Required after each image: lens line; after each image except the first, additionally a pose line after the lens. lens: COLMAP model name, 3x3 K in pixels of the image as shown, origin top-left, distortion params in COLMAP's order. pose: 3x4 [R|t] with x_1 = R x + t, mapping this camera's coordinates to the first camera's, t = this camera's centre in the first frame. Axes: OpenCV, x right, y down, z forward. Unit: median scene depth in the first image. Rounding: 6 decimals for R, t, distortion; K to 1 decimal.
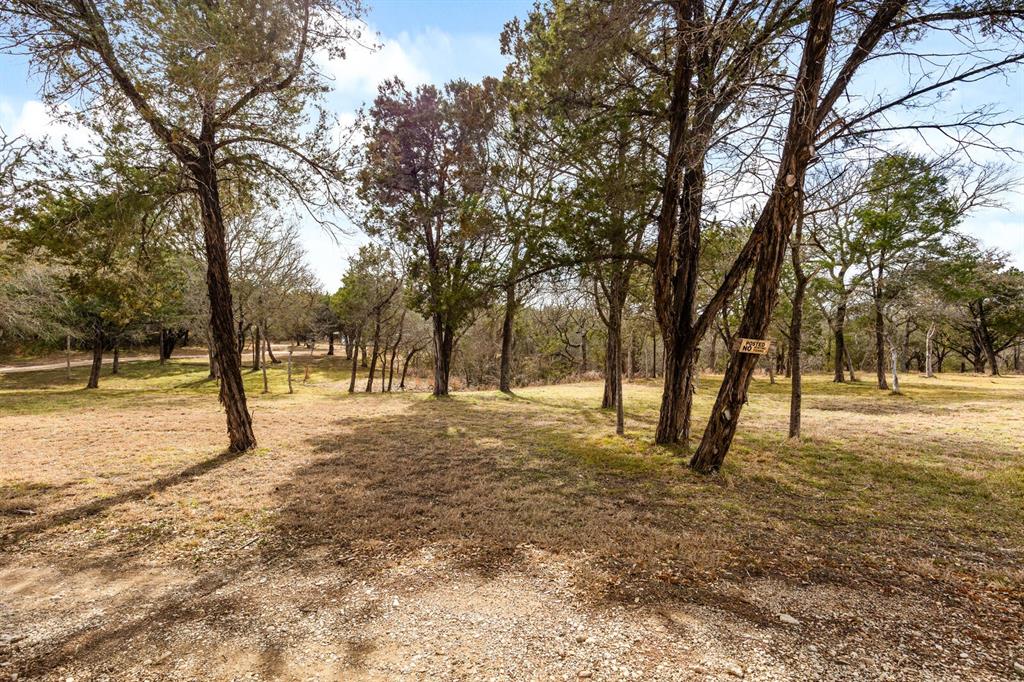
lens RADIAL K [[465.3, 0, 512.0], [0, 465.3, 341.0], [0, 0, 1]] dist [-0.000841, 0.003899]
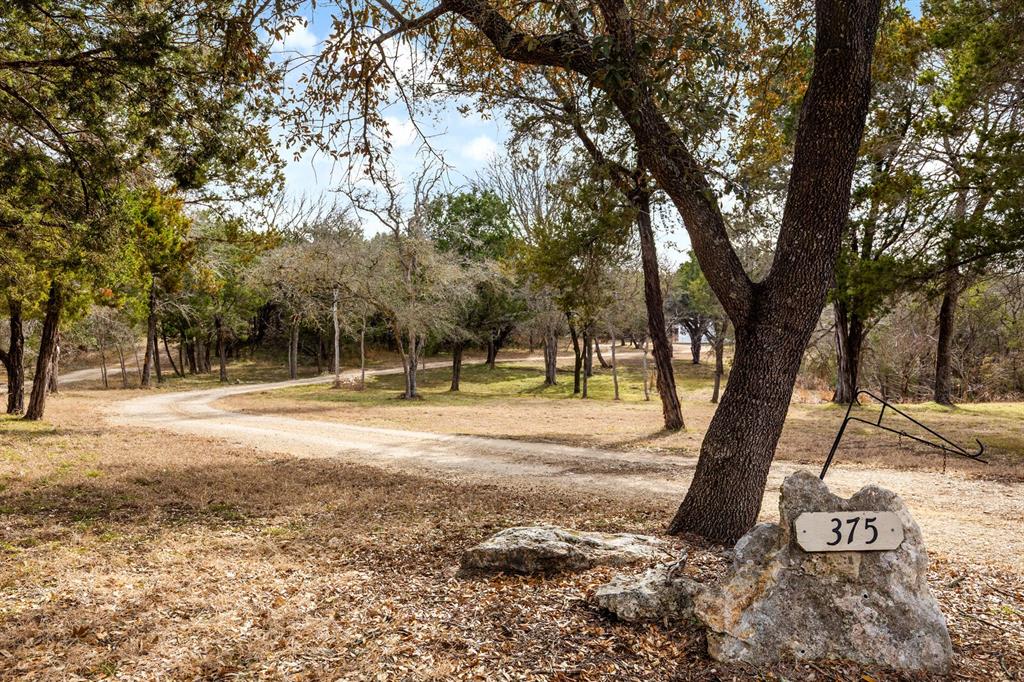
lens RADIAL K [[719.0, 0, 512.4], [0, 719.0, 356.8], [0, 0, 1]] dist [0.003312, 0.002874]
pose [[0.841895, -0.004733, -0.539620, 0.017951], [0.019457, 0.999578, 0.021589, 0.000065], [0.539290, -0.028676, 0.841632, -0.202833]]
